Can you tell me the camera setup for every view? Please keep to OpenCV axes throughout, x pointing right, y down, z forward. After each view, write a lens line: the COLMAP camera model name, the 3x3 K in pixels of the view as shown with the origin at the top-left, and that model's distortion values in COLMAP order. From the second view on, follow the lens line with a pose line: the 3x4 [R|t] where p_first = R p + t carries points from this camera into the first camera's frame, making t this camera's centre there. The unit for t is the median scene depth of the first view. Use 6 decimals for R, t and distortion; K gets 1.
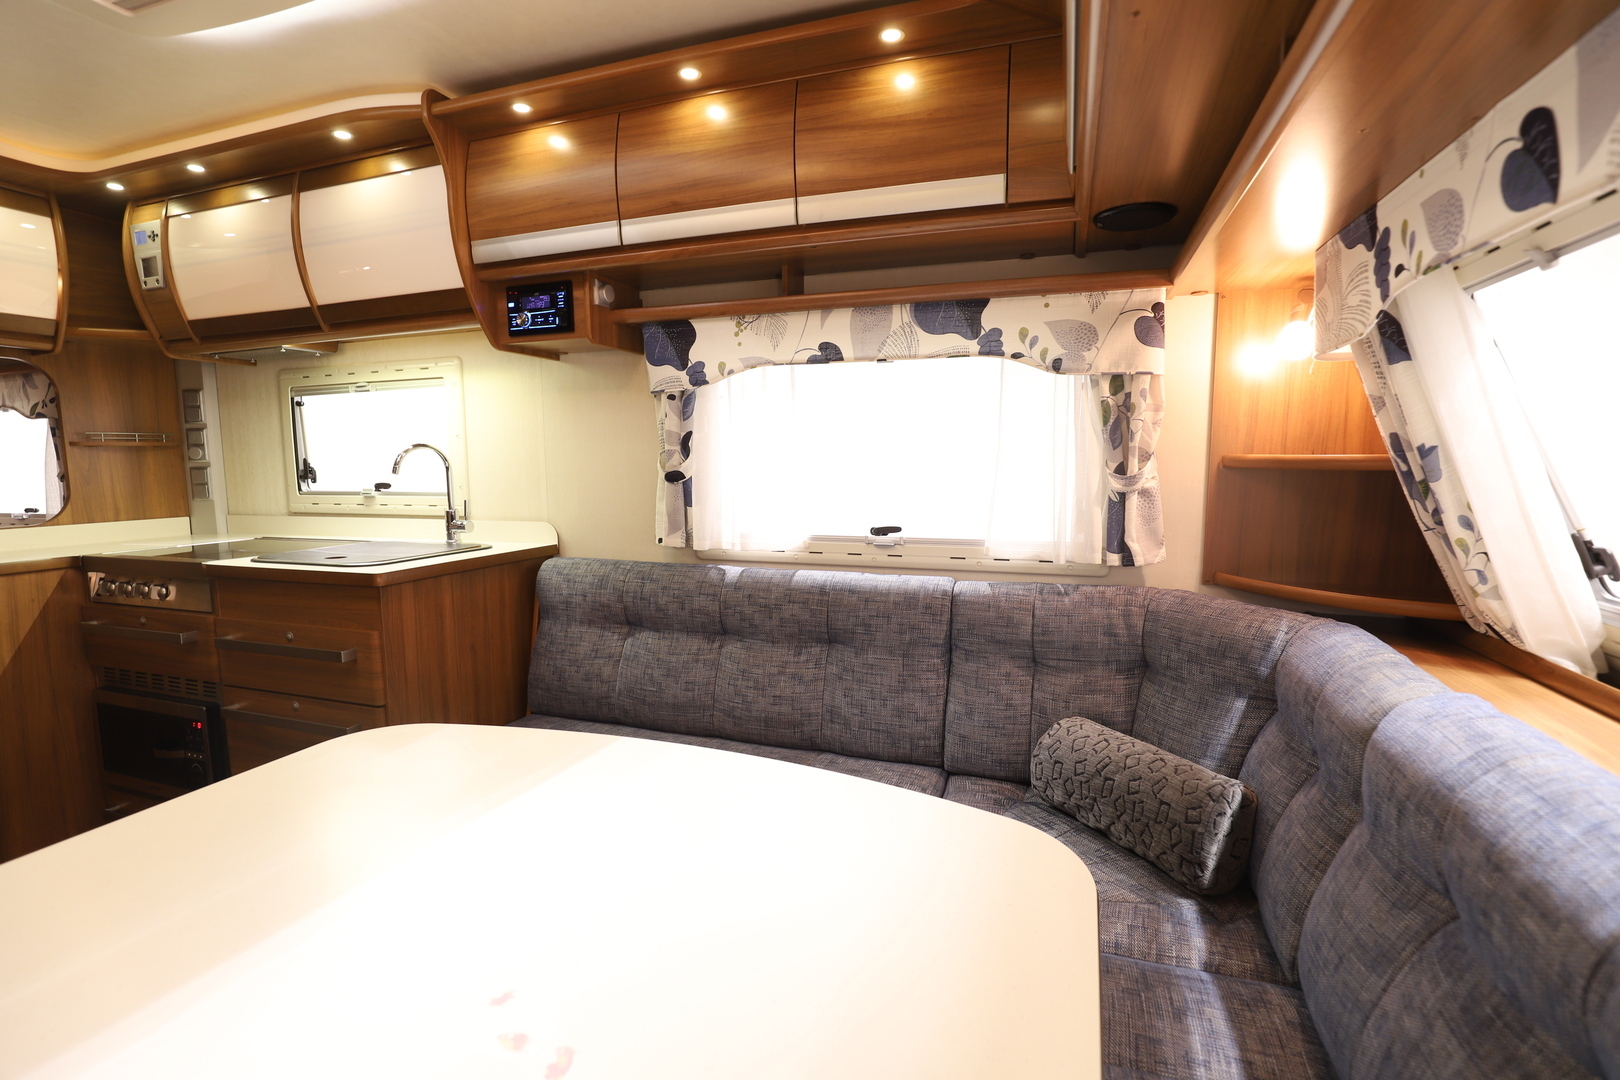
lens RADIAL K [[746.5, 0, 810.2], [0, 746.5, 546.6], [0, 0, 1]] dist [-0.035273, 0.006895]
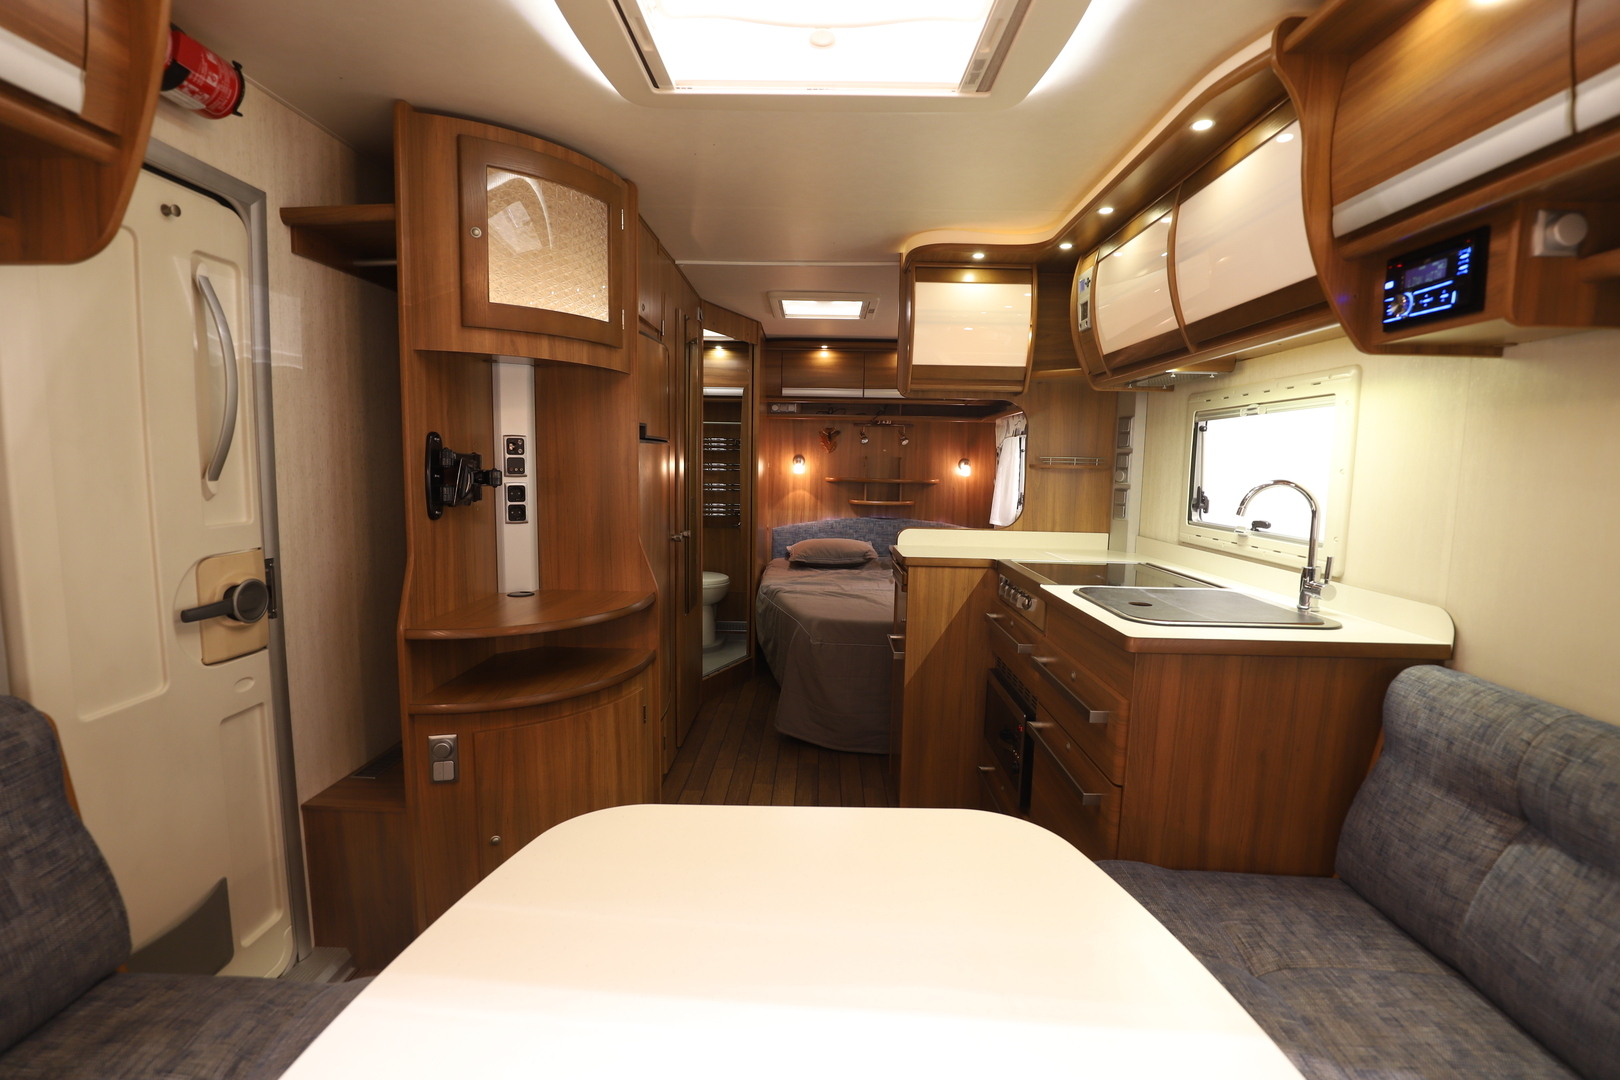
lens RADIAL K [[746.5, 0, 807.0], [0, 746.5, 542.1], [0, 0, 1]] dist [-0.035273, 0.006895]
pose [[0.304064, 0.116691, -0.945478, 0.087928], [-0.133686, 0.987875, 0.078930, -0.078131], [0.943225, 0.102398, 0.315977, 0.317693]]
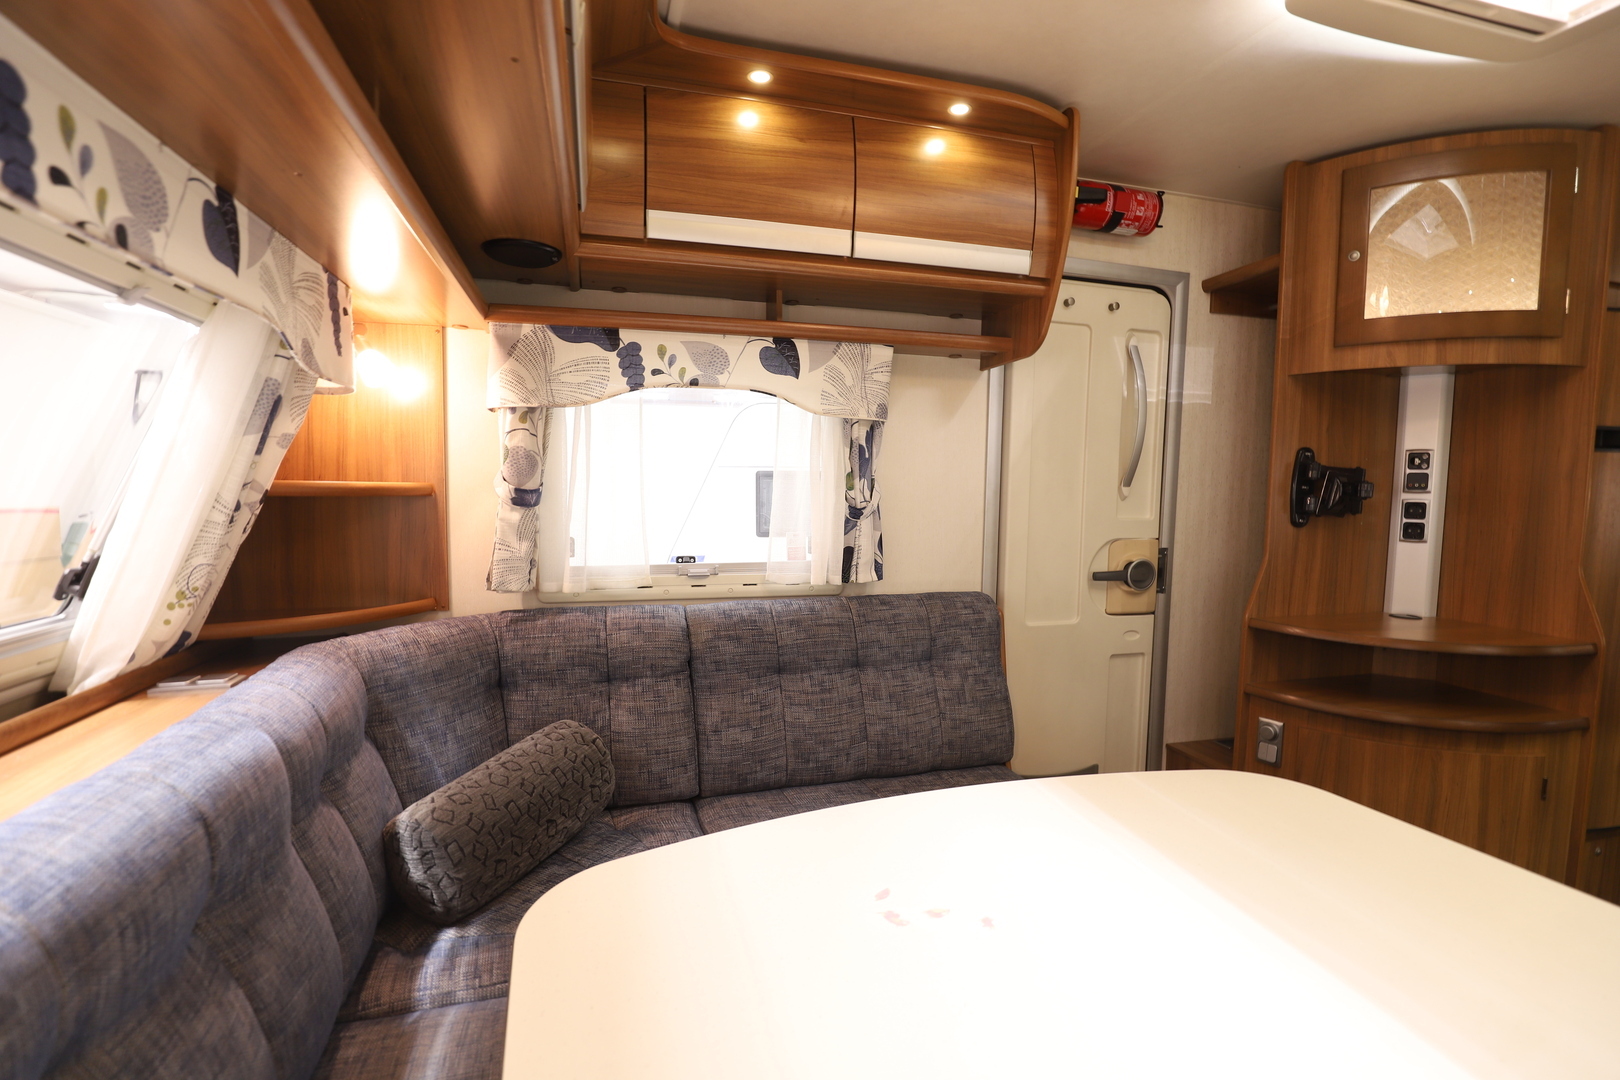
lens RADIAL K [[746.5, 0, 806.5], [0, 746.5, 548.2], [0, 0, 1]] dist [-0.035273, 0.006895]
pose [[-0.820489, 0.044002, -0.569966, 0.202909], [-0.077379, 0.979309, 0.186995, -0.079076], [0.566401, 0.197531, -0.800107, 0.613289]]
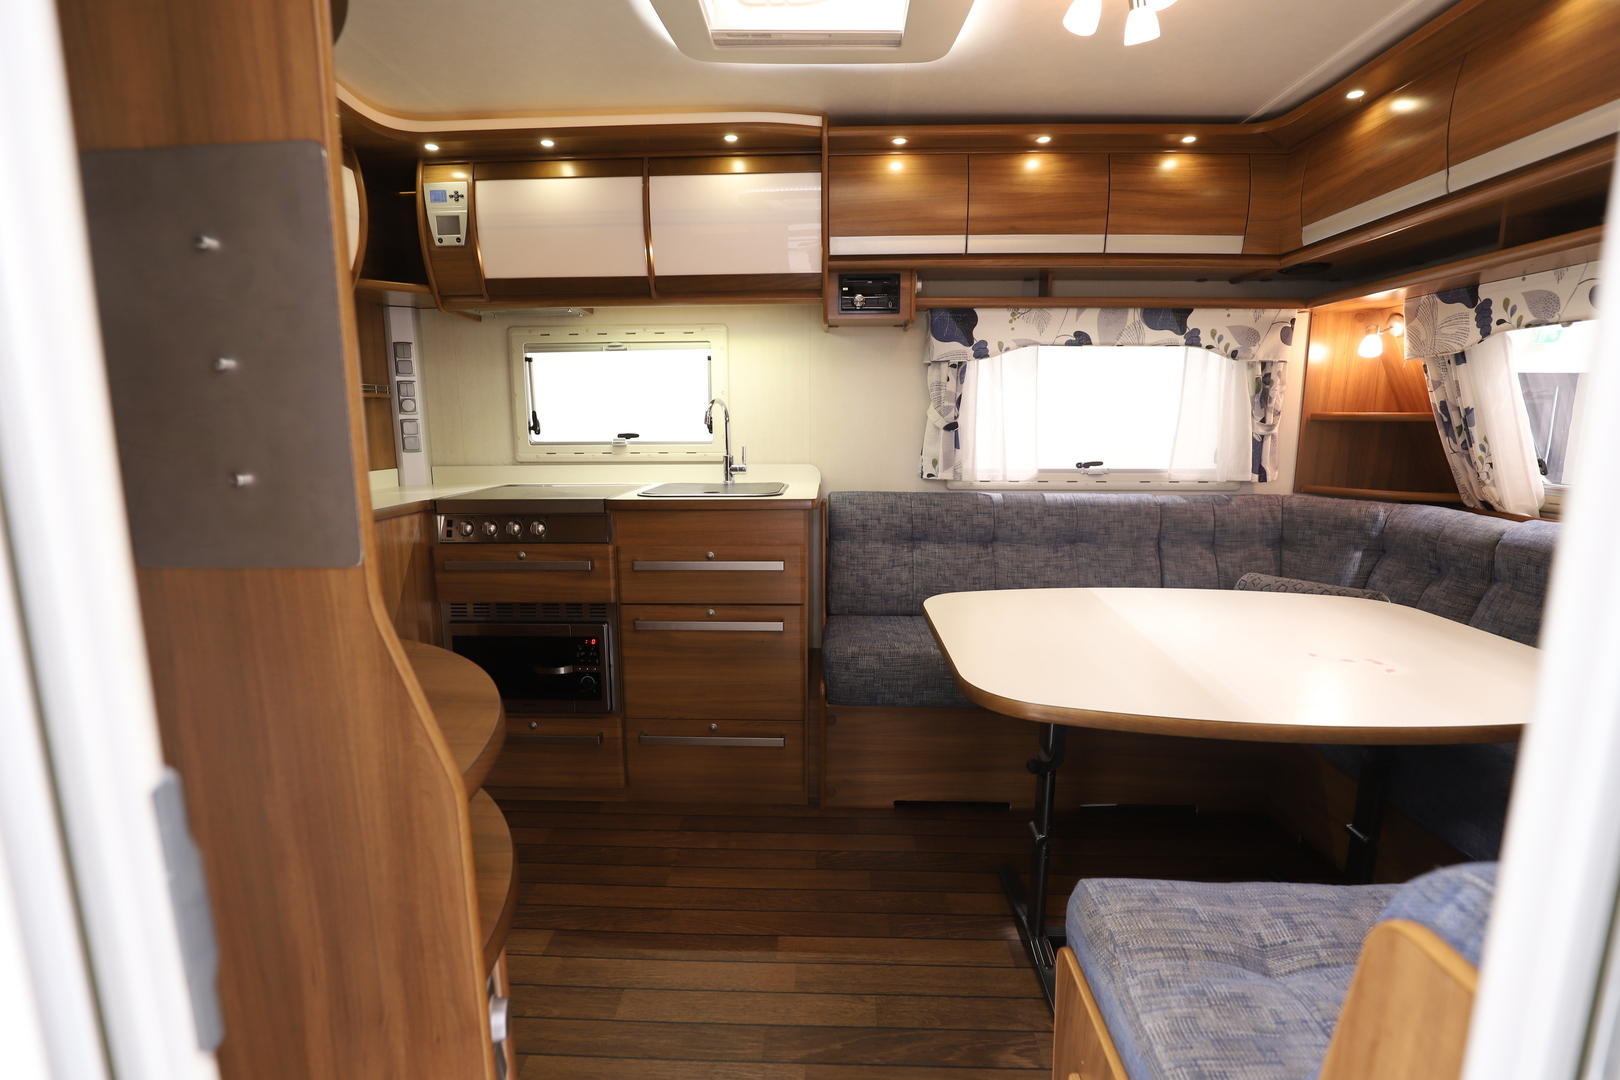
lens RADIAL K [[746.5, 0, 808.4], [0, 746.5, 546.3], [0, 0, 1]] dist [-0.035273, 0.006895]
pose [[0.956919, -0.045469, 0.286774, -0.850301], [0.031373, 0.998072, 0.053561, 0.042427], [-0.288657, -0.042257, 0.956500, -0.214841]]
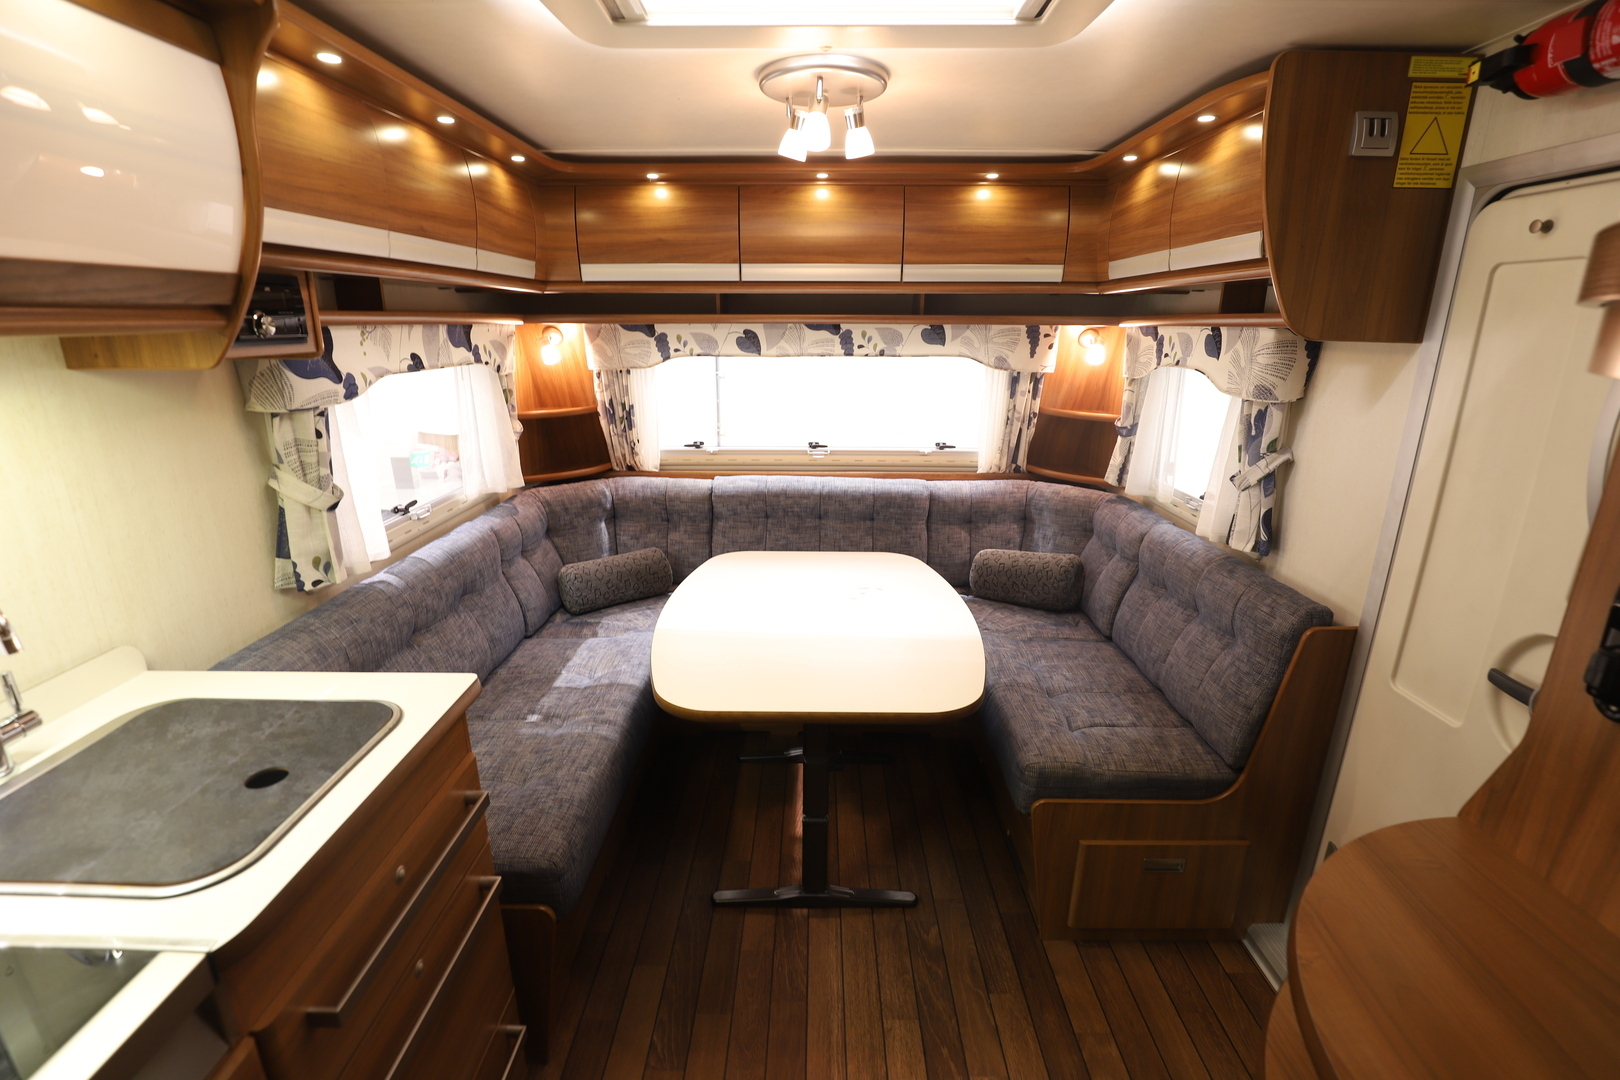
lens RADIAL K [[746.5, 0, 804.9], [0, 746.5, 545.2], [0, 0, 1]] dist [-0.035273, 0.006895]
pose [[-0.312744, -0.270616, 0.910471, -1.212336], [0.113029, 0.941141, 0.318557, -0.272666], [-0.943088, 0.202536, -0.263749, 0.743726]]
